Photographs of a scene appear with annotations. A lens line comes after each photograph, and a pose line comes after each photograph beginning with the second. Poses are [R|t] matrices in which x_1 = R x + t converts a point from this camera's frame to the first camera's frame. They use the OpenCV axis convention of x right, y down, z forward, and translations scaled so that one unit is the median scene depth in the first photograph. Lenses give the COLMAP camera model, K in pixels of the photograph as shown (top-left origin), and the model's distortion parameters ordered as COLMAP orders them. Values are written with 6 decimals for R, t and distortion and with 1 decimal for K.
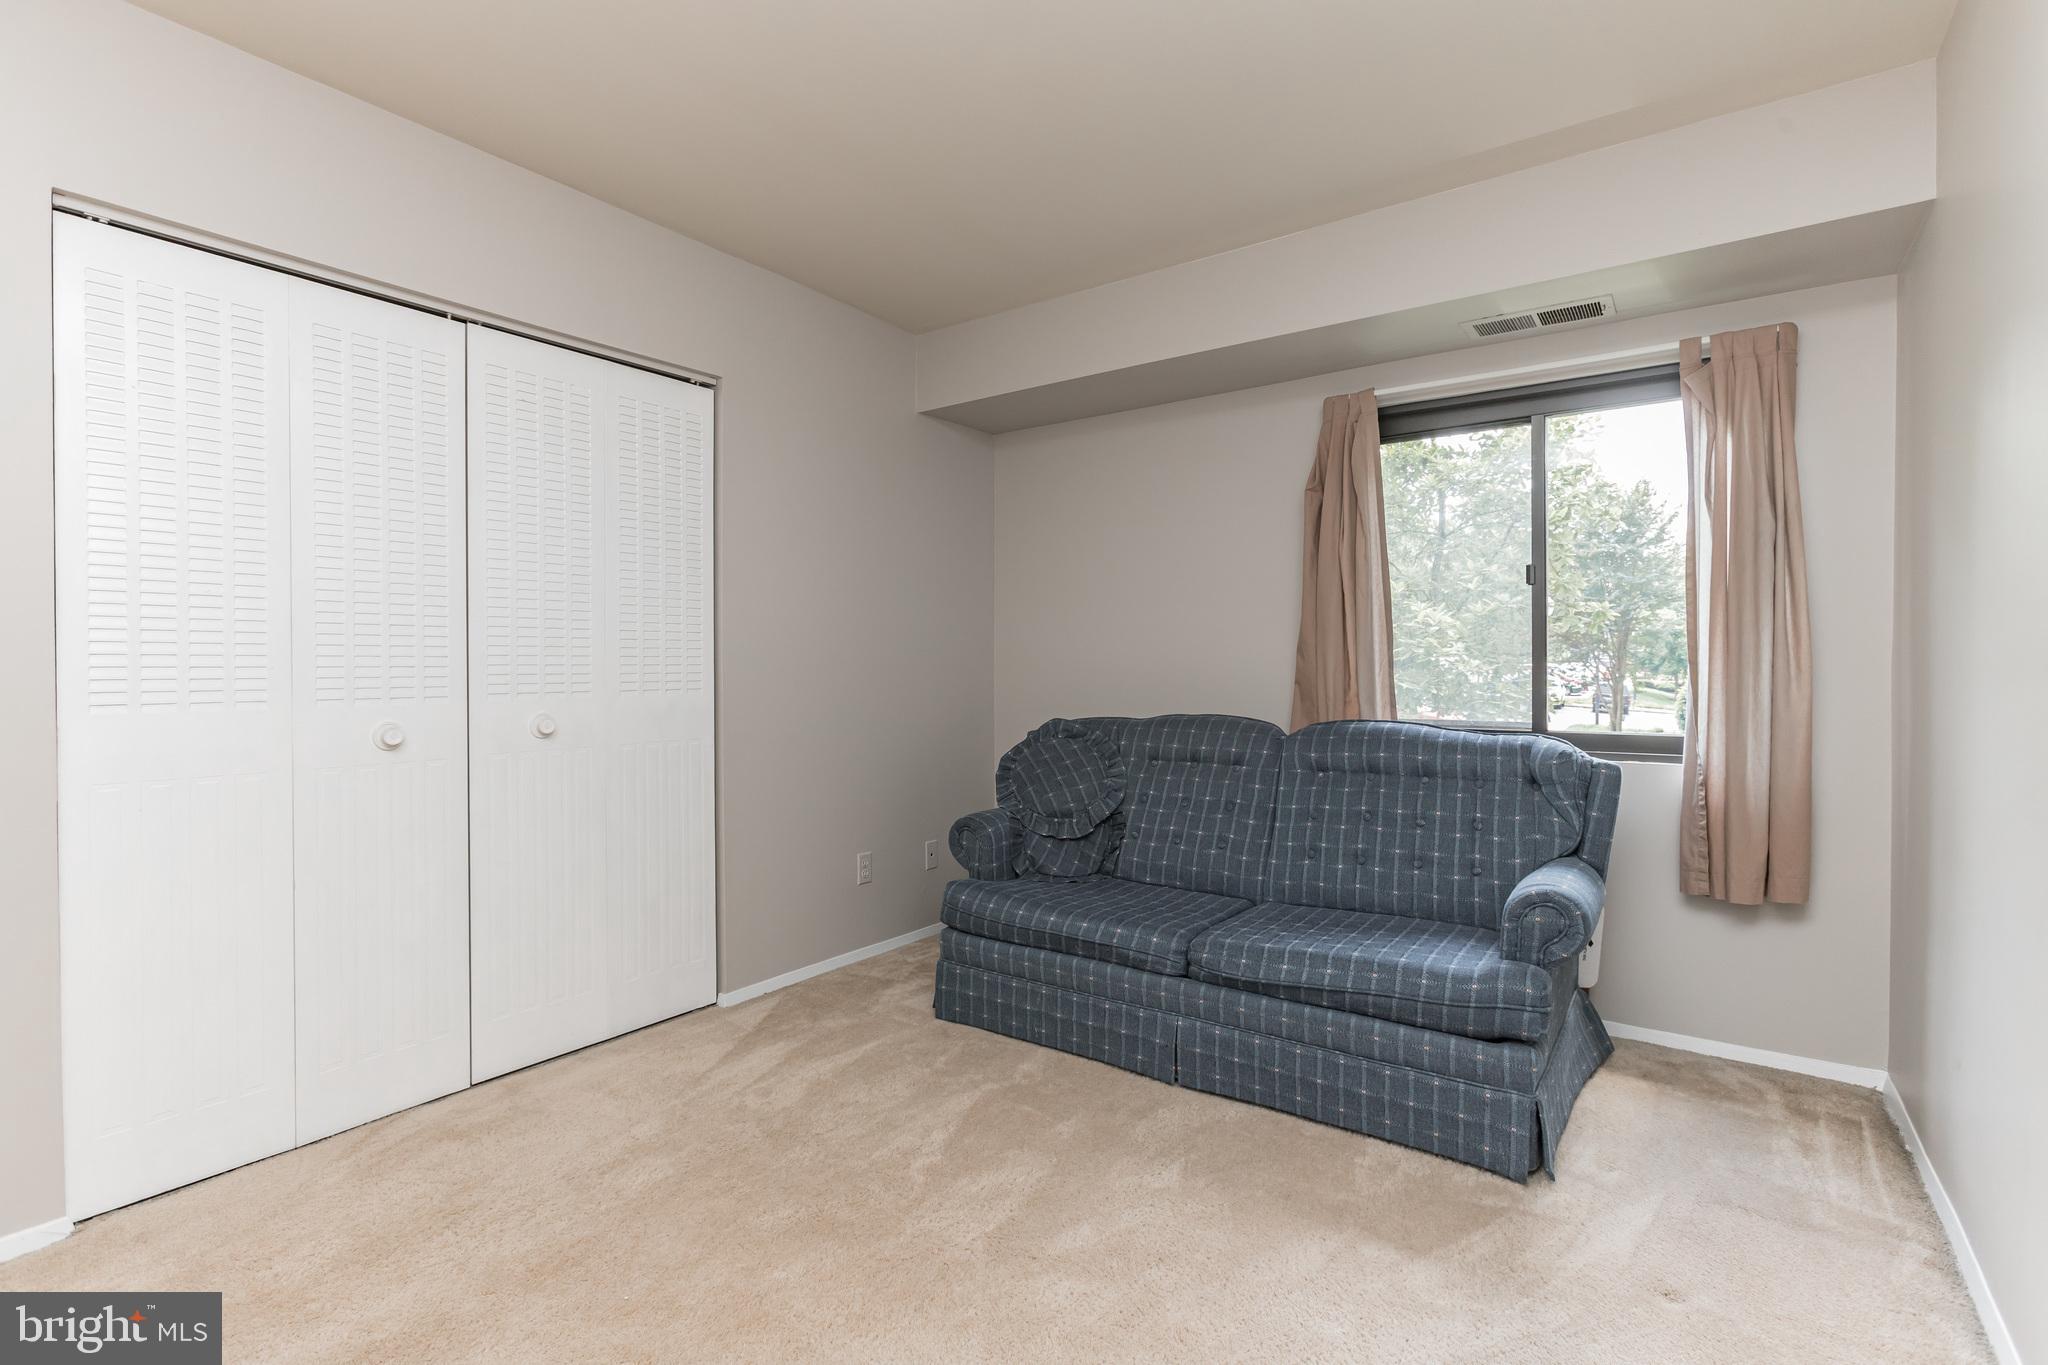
lens RADIAL K [[973.7, 0, 1024.0], [0, 973.7, 682.5], [0, 0, 1]] dist [-0.001121, 0.000253]
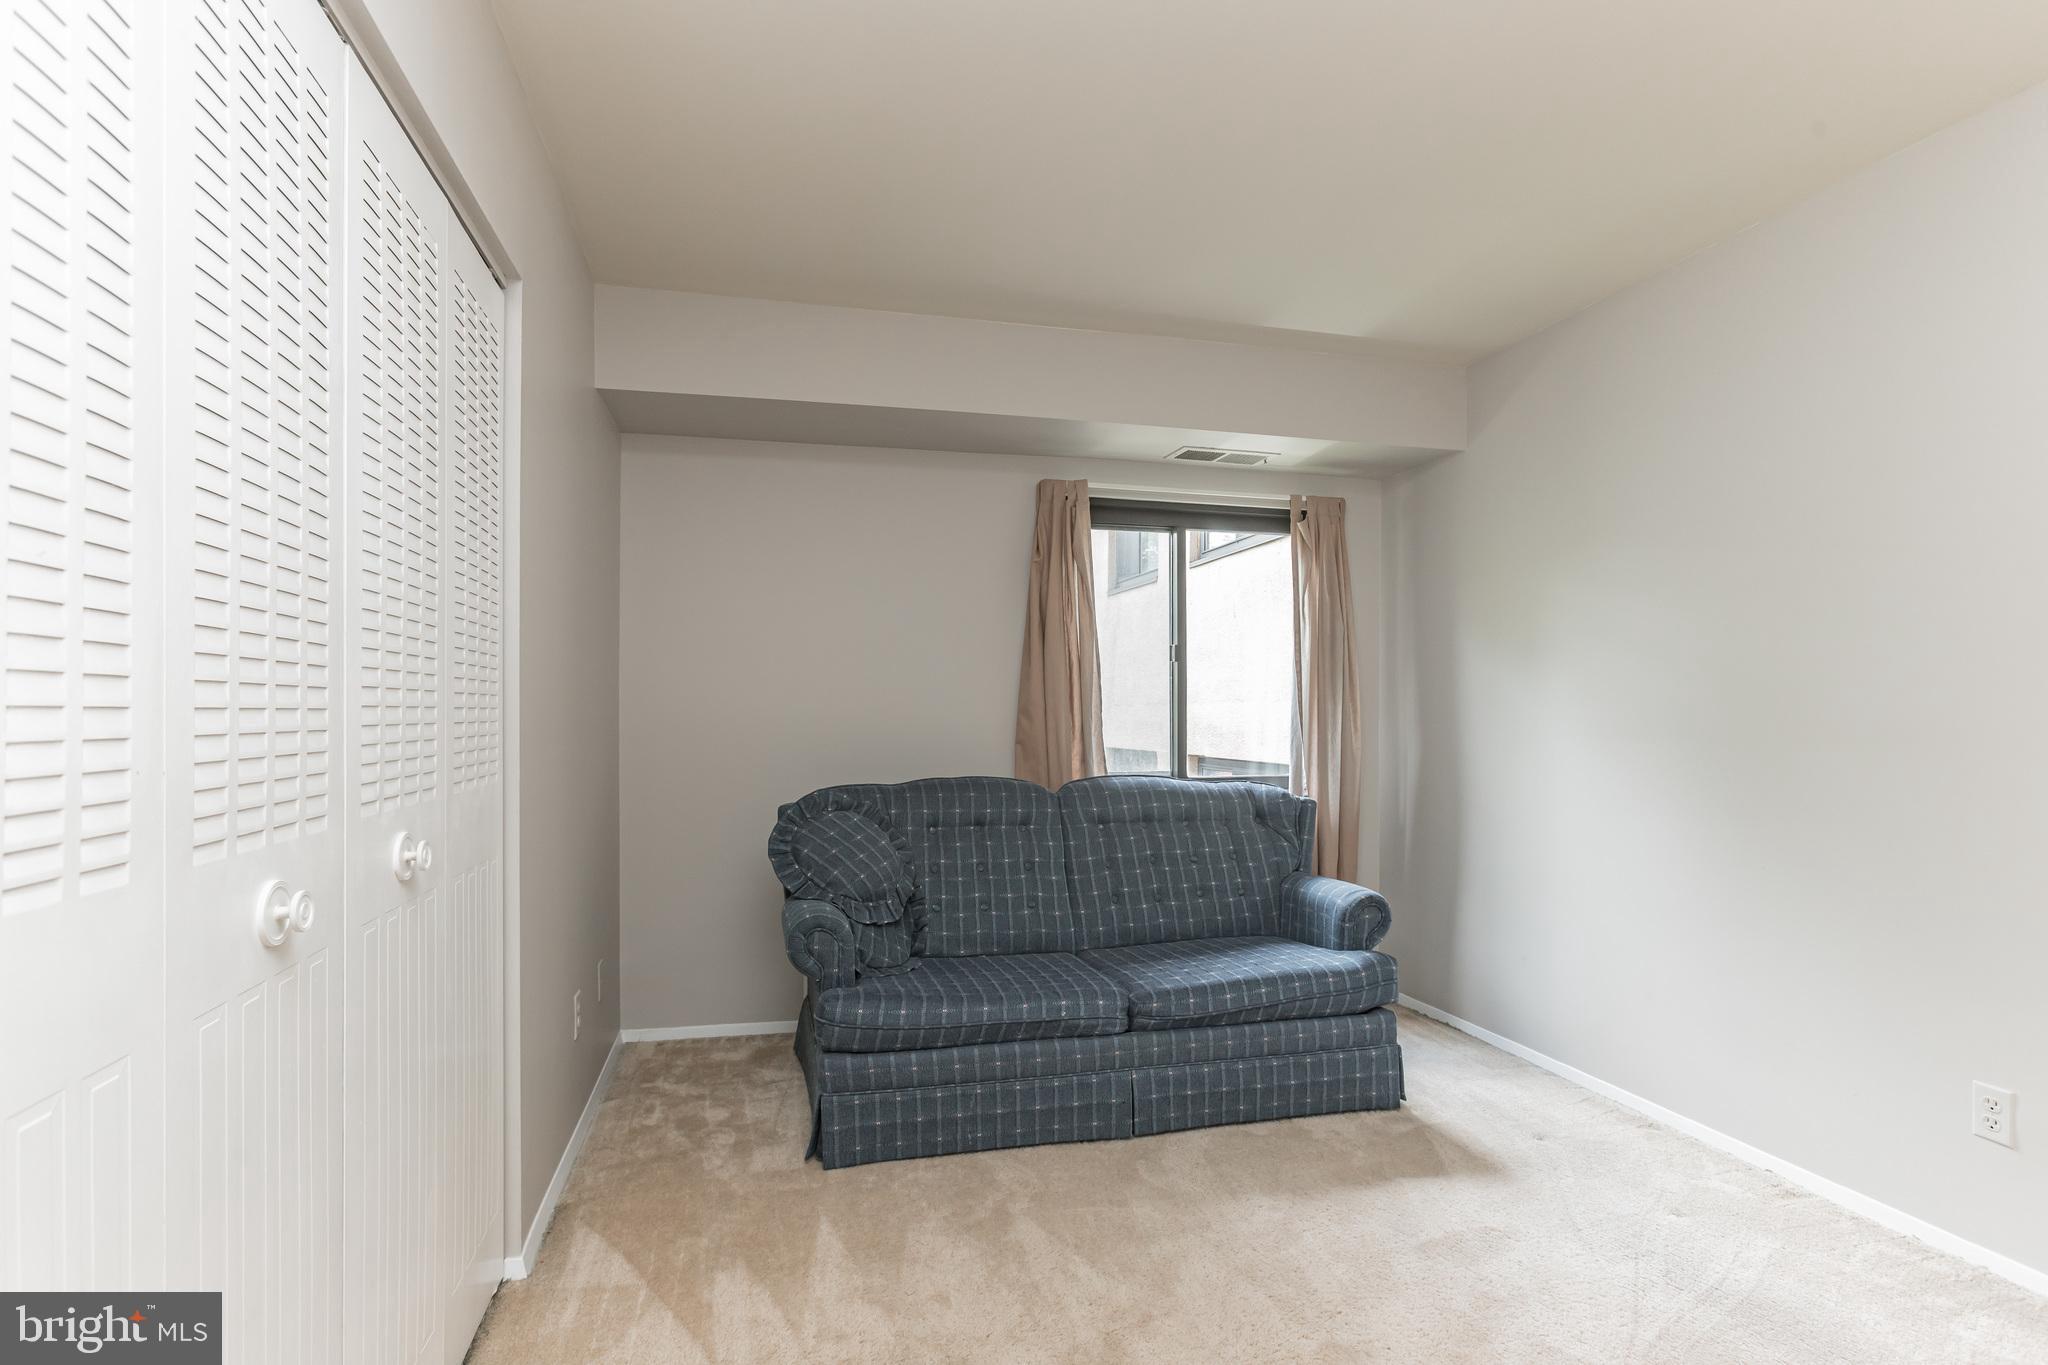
lens RADIAL K [[967.4, 0, 1019.5], [0, 967.4, 747.2], [0, 0, 1]] dist [0.000325, 0.000384]
pose [[0.642786, -0.021373, 0.765748, -0.654549], [0.007708, 0.999741, 0.021434, -0.022097], [-0.766007, -0.007876, 0.642784, 0.406143]]
